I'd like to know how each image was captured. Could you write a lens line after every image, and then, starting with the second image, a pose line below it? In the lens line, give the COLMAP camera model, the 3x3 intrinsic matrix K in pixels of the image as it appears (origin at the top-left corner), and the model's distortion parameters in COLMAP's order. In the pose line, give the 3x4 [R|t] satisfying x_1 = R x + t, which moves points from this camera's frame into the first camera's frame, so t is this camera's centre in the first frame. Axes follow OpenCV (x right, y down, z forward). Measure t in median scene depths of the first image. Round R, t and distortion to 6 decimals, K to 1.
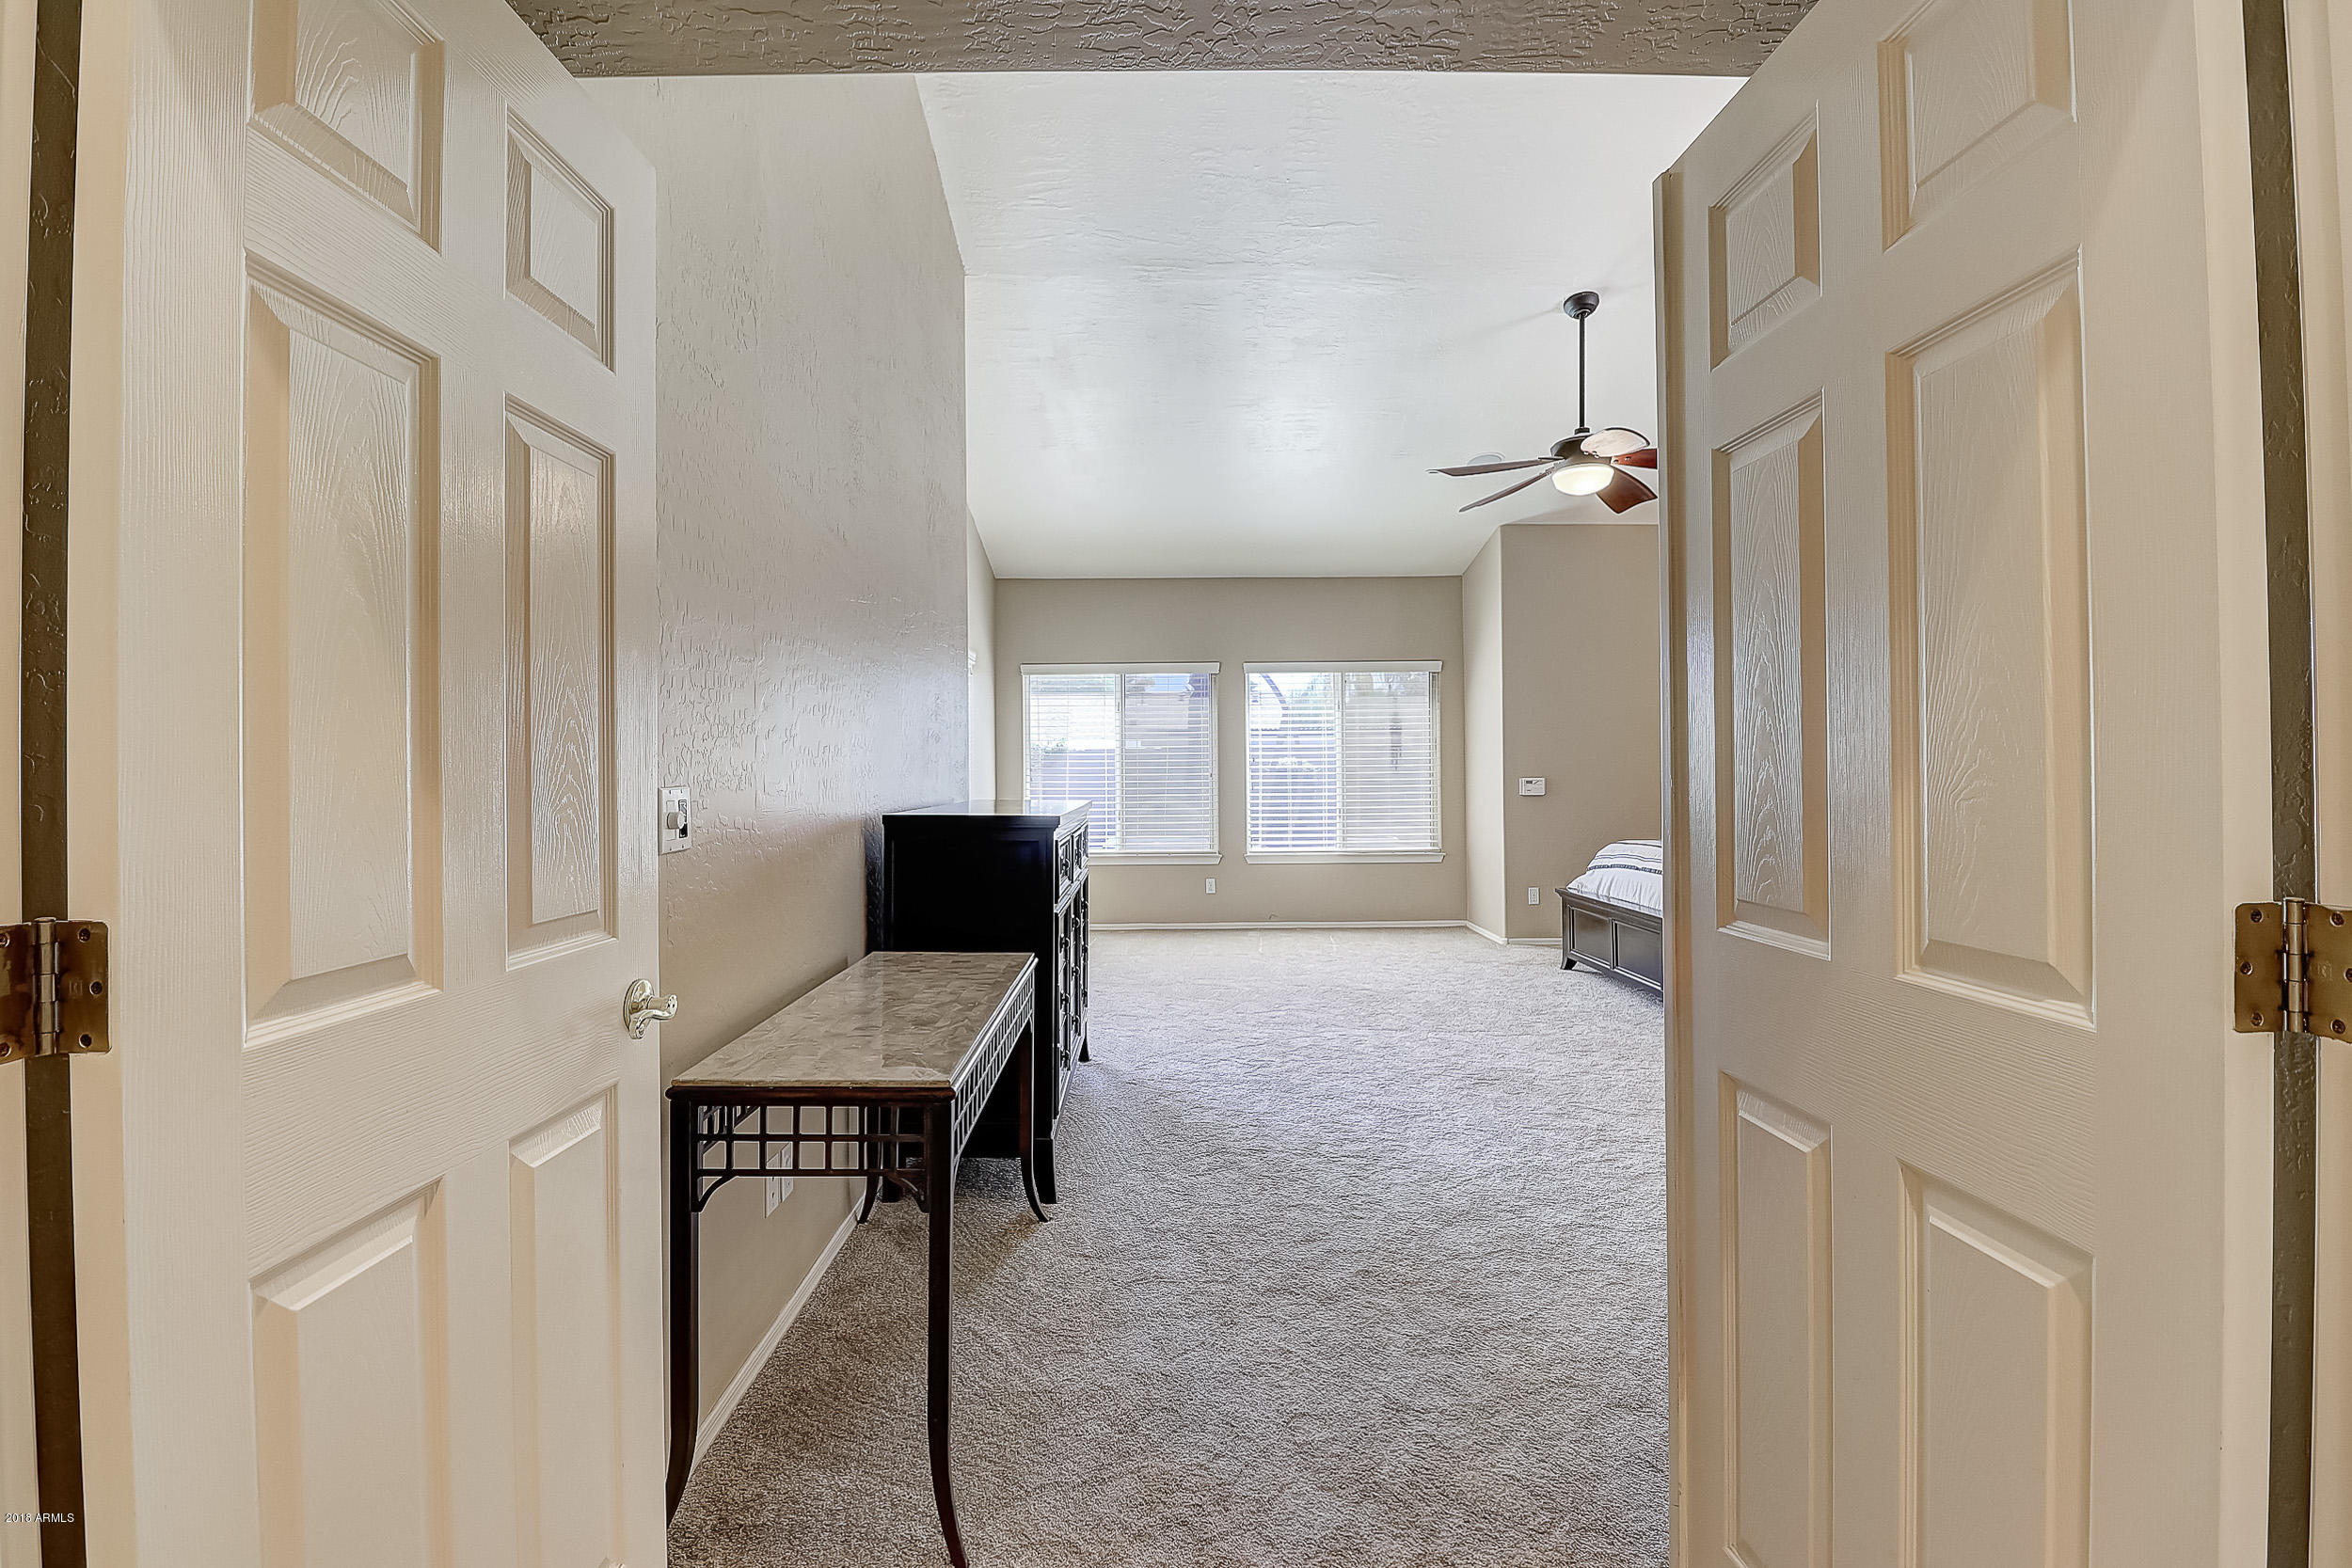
lens RADIAL K [[1095.0, 0, 1164.5], [0, 1095.0, 761.8], [0, 0, 1]] dist [-0.000236, -0.014402]
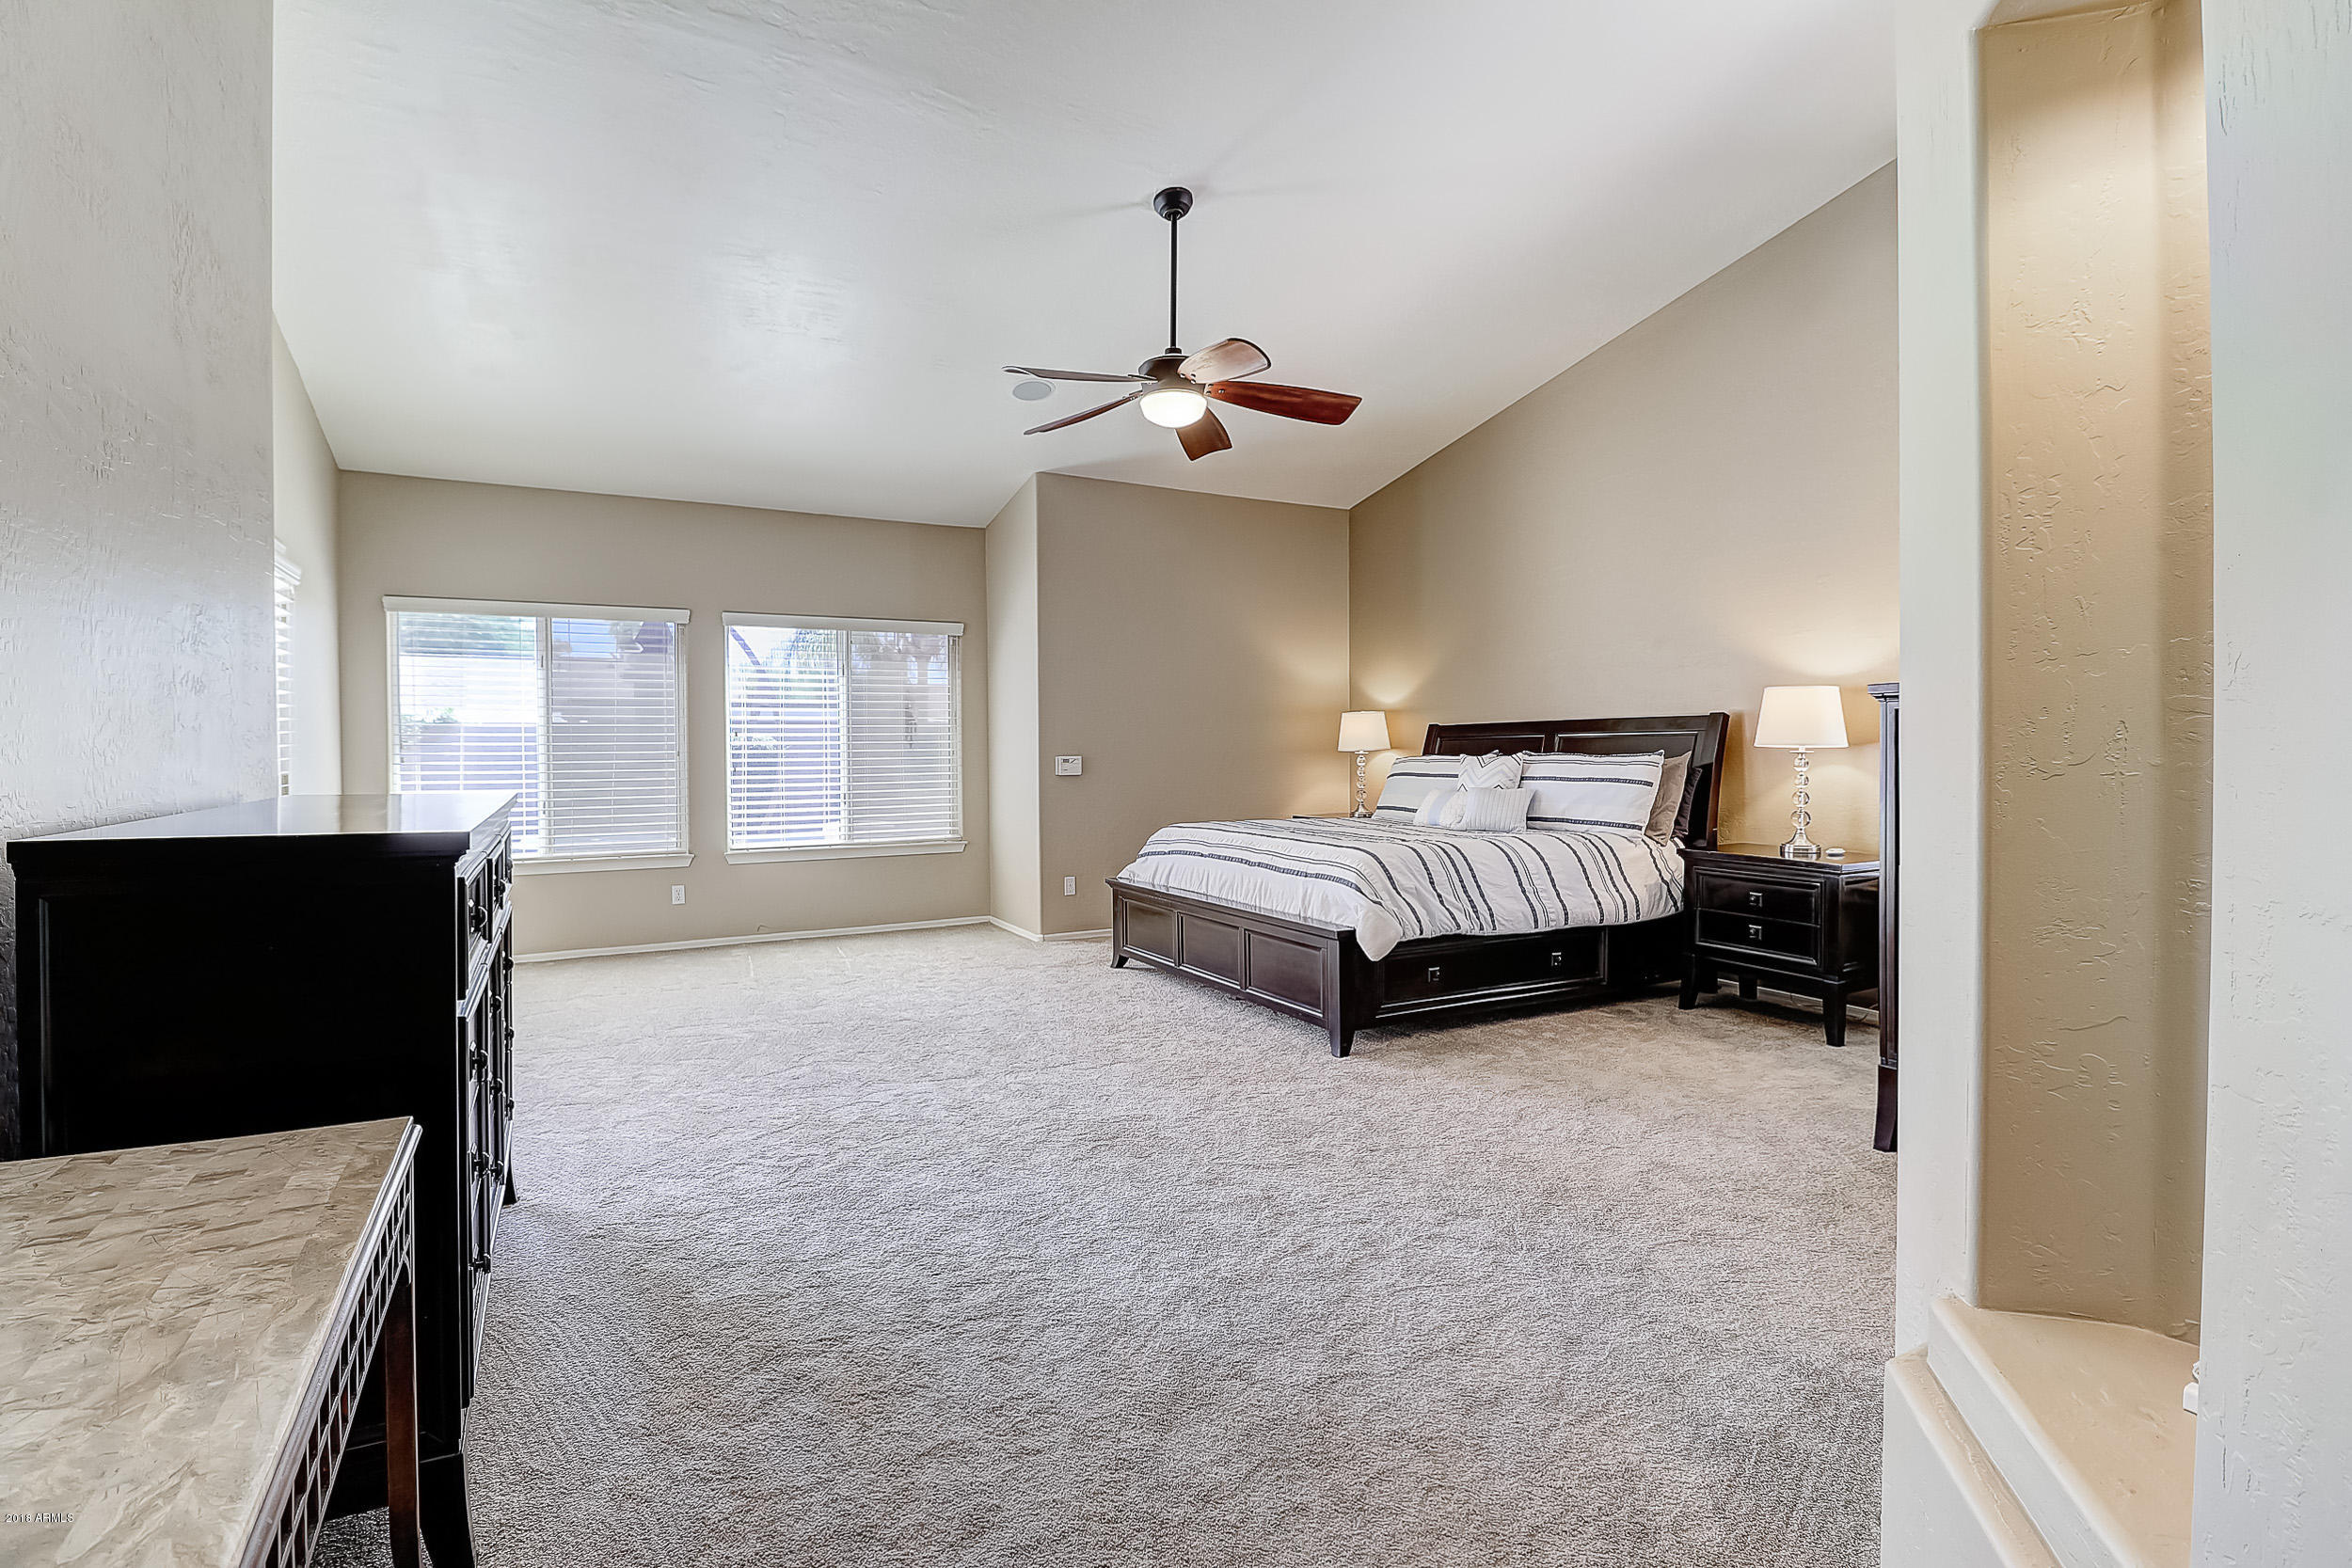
lens RADIAL K [[1095.0, 0, 1164.5], [0, 1095.0, 761.8], [0, 0, 1]] dist [-0.000236, -0.014402]
pose [[0.883078, -0.004926, 0.469201, -0.028439], [-0.004322, 0.999817, 0.018630, 0.003218], [-0.469207, -0.018480, 0.882895, 0.235499]]
